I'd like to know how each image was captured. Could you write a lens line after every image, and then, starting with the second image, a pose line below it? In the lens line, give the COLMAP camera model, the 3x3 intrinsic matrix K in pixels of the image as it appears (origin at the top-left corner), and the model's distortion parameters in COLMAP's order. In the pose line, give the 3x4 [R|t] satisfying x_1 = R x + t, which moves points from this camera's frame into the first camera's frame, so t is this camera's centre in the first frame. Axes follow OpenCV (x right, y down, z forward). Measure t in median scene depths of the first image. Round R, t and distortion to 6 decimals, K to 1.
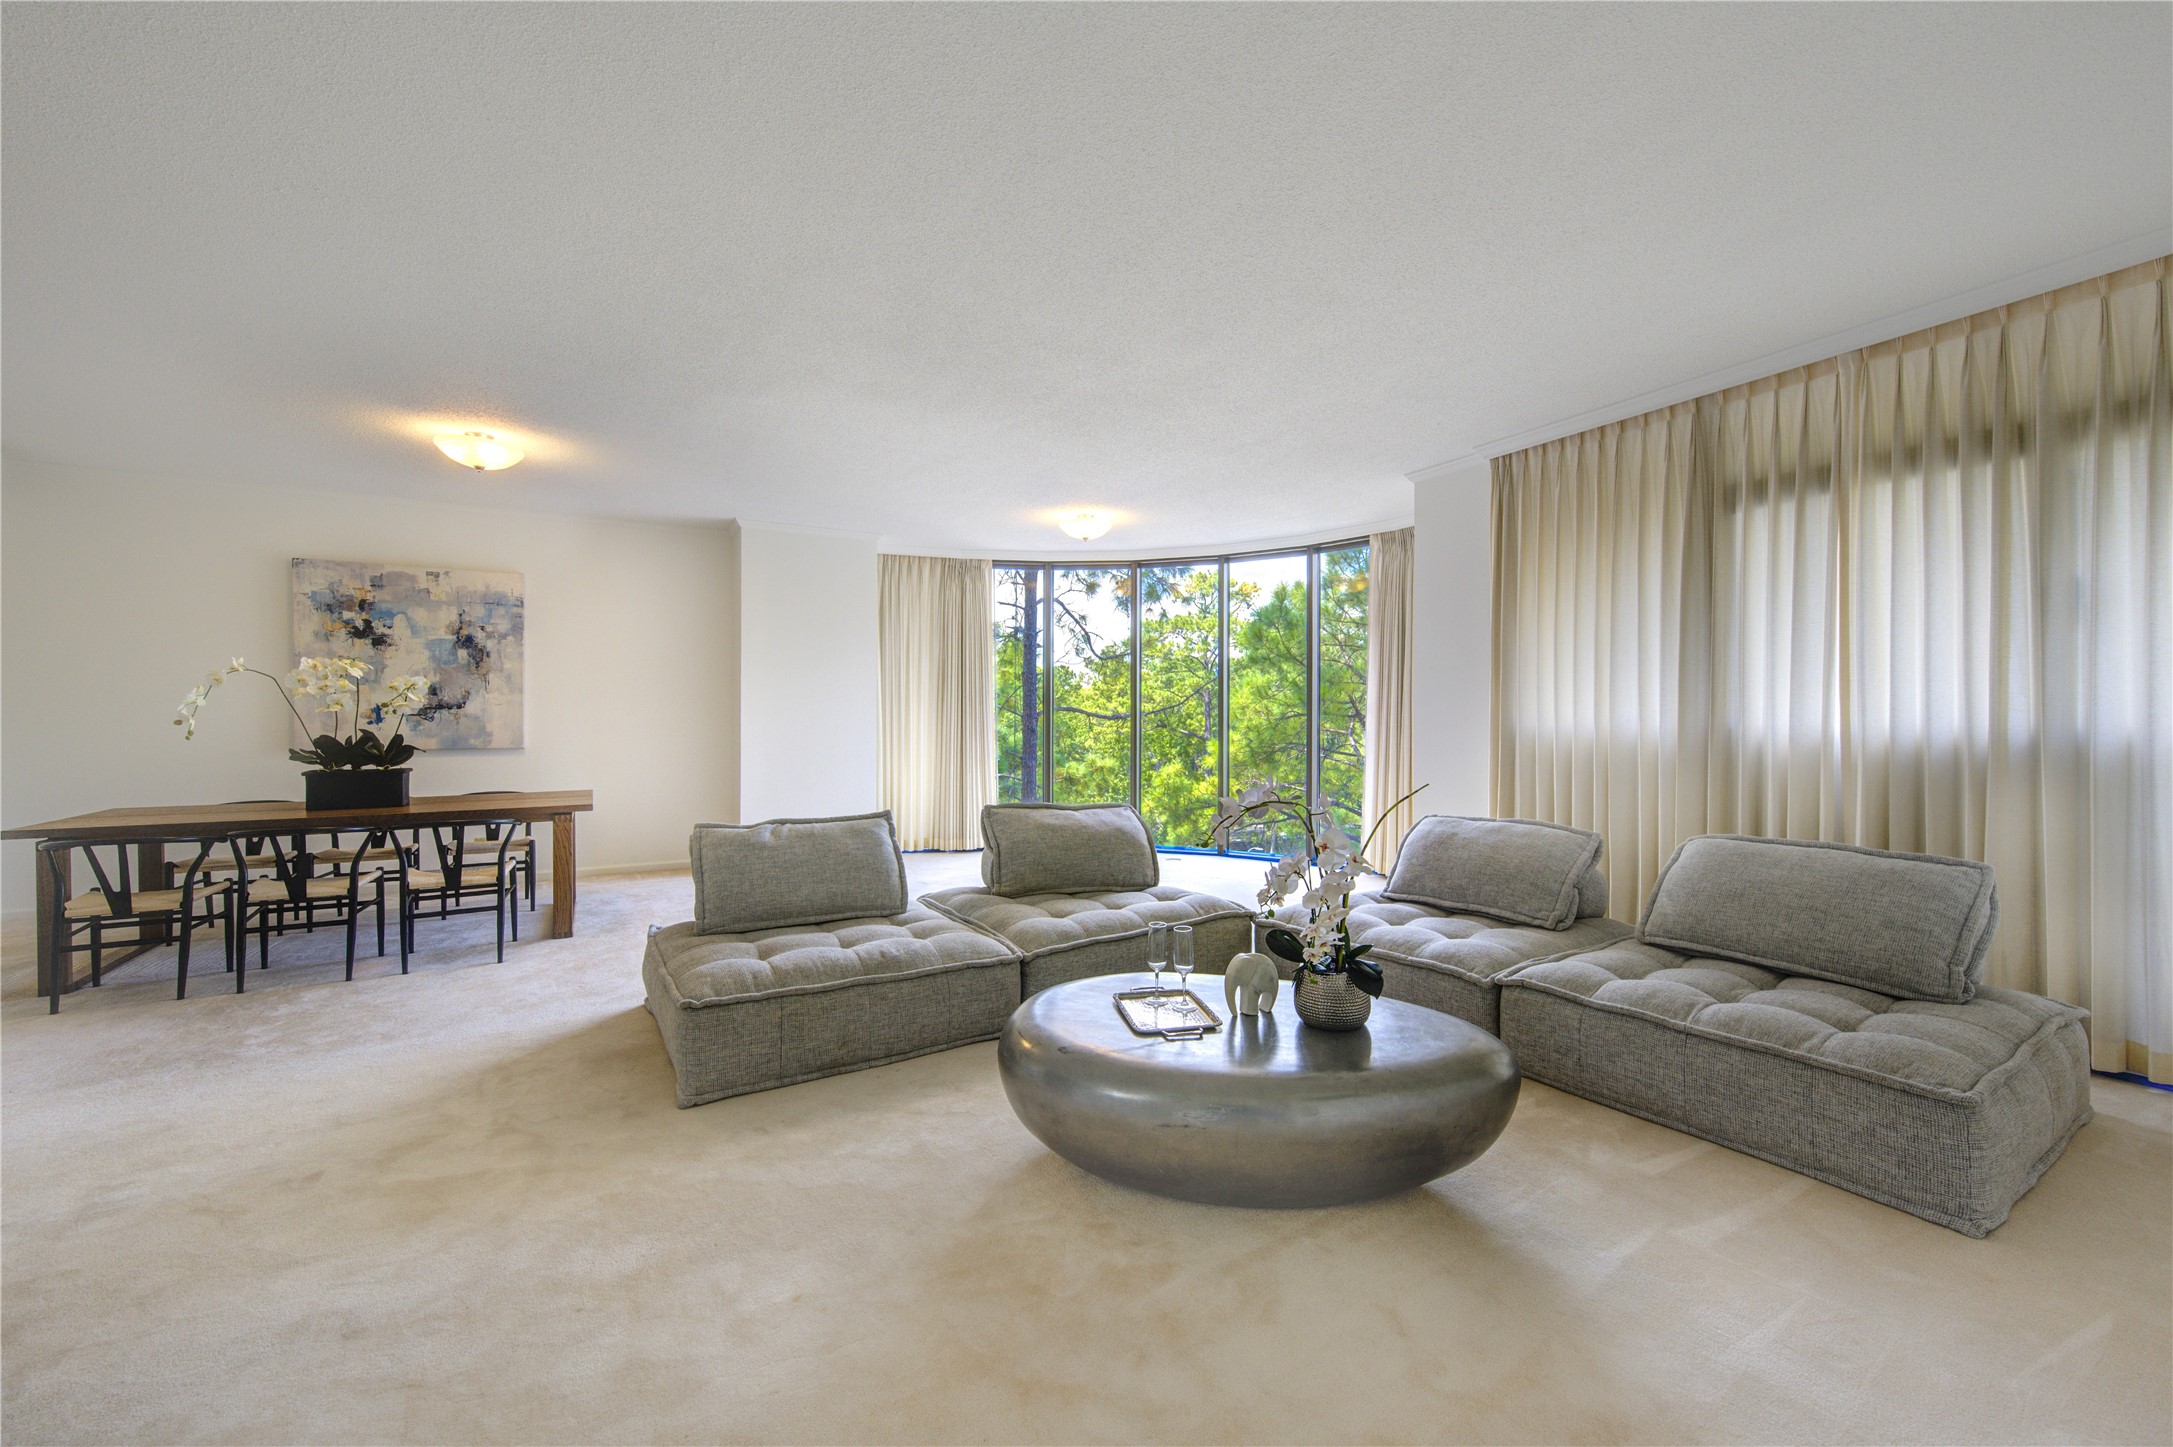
lens RADIAL K [[865.2, 0, 1081.6], [0, 865.2, 721.8], [0, 0, 1]] dist [0.001651, -0.000210]
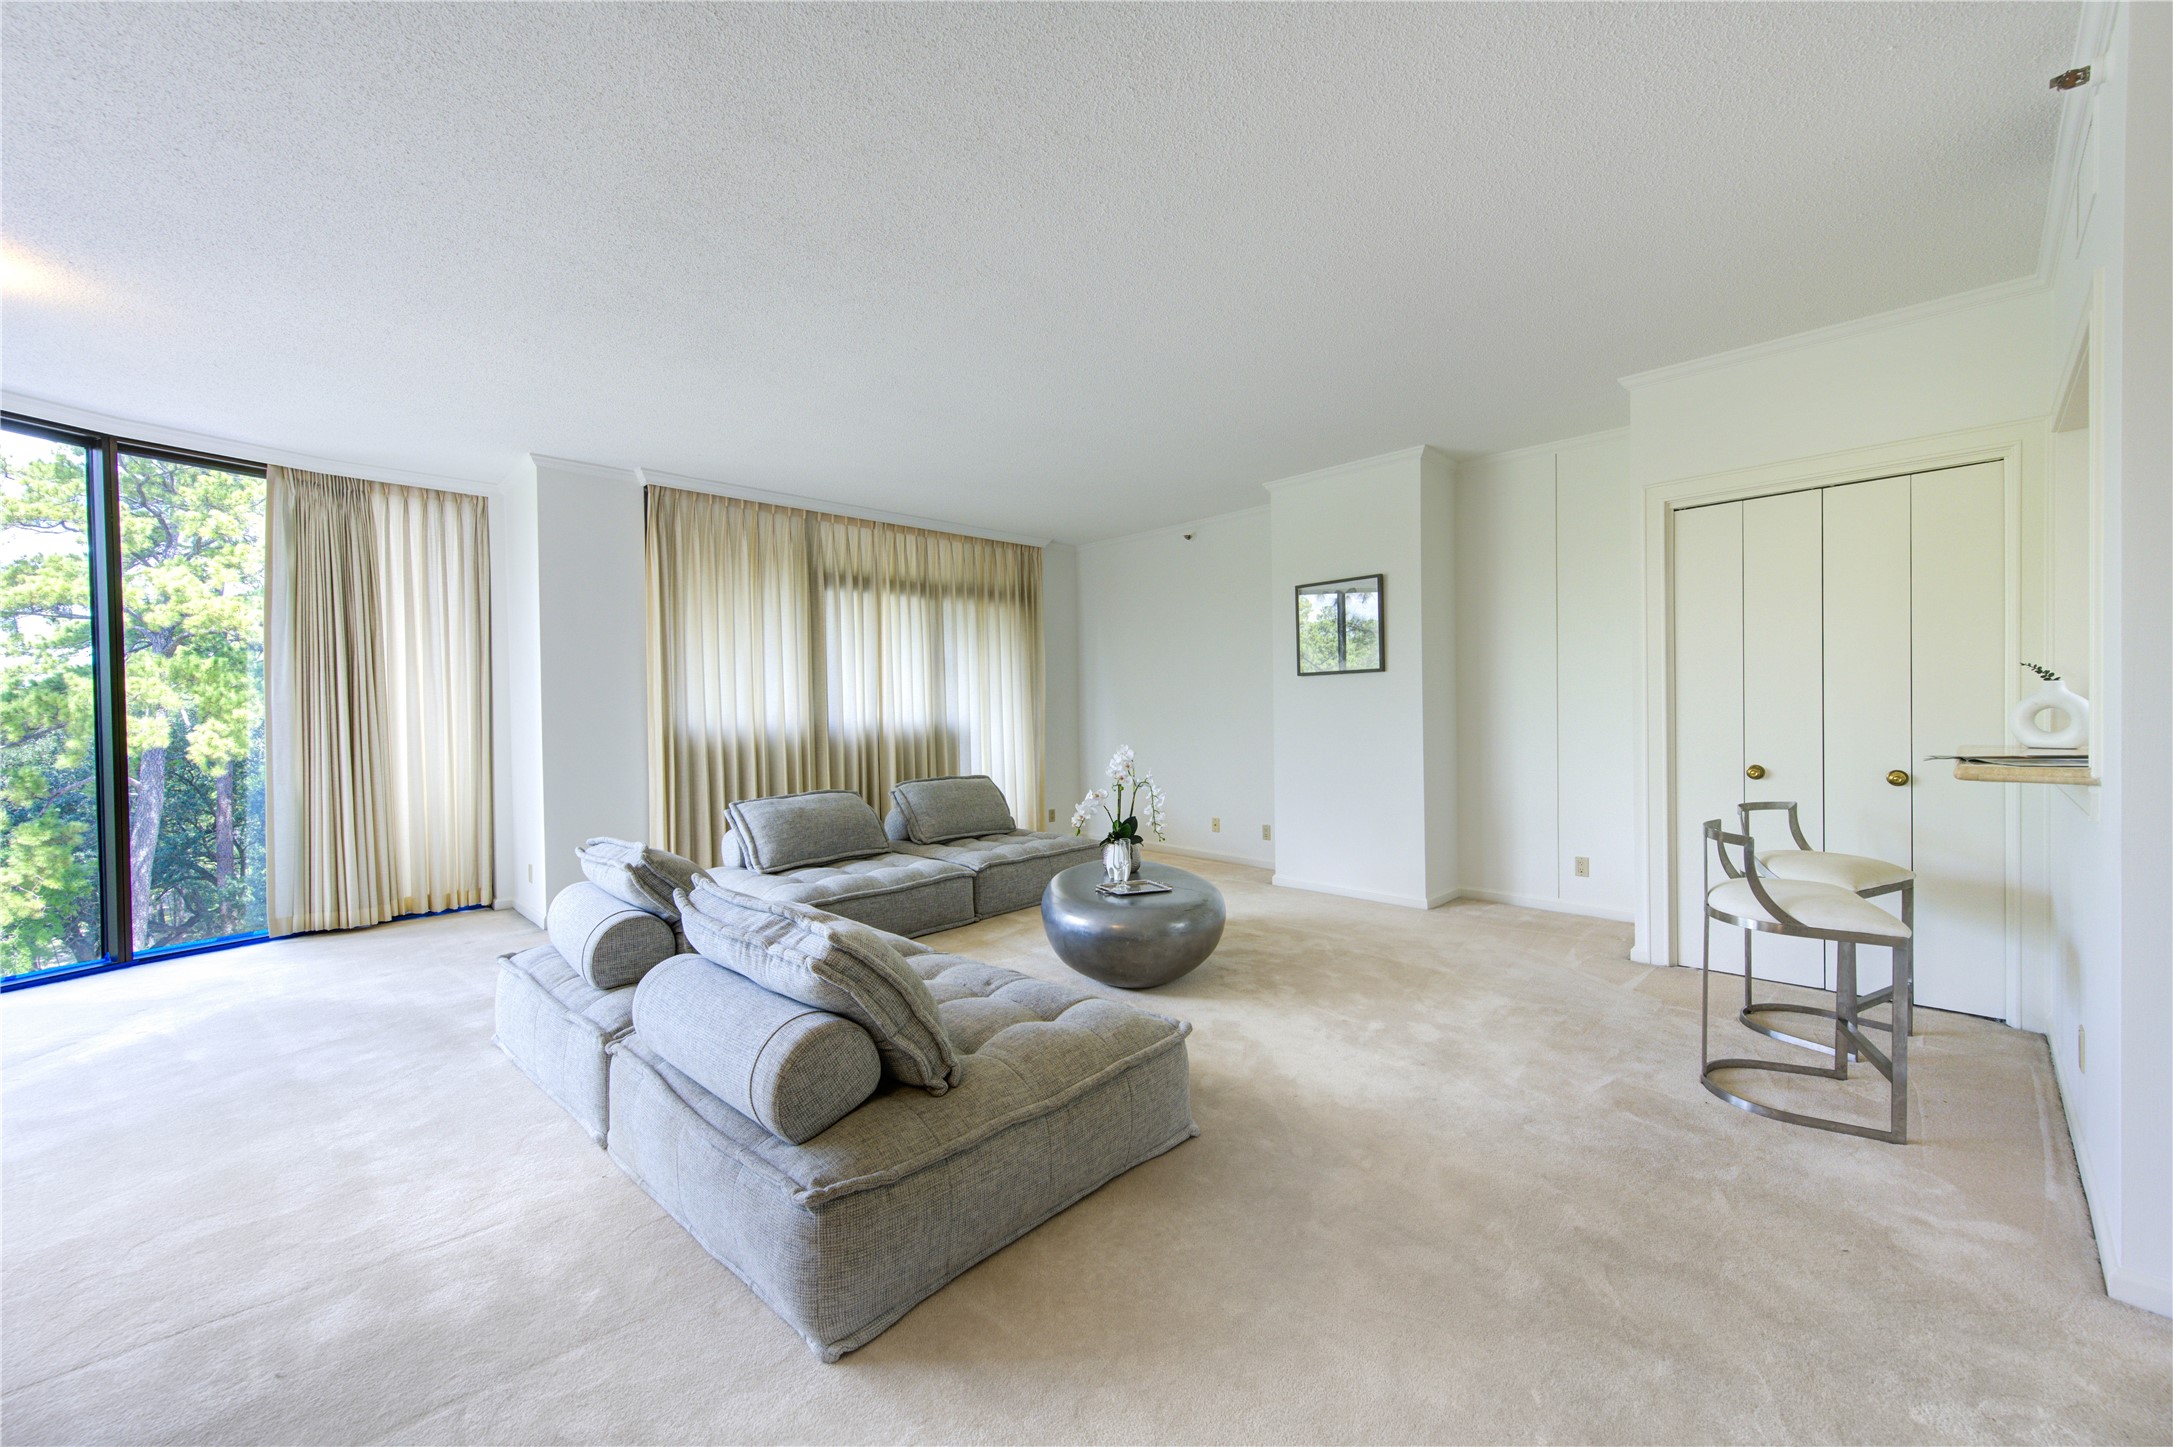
lens RADIAL K [[845.5, 0, 1094.0], [0, 845.5, 726.0], [0, 0, 1]] dist [-0.001362, -0.000126]
pose [[-0.265601, -0.012094, 0.964007, -0.592035], [0.012674, 0.999791, 0.016035, -0.003939], [-0.964000, 0.016477, -0.265392, 0.611425]]
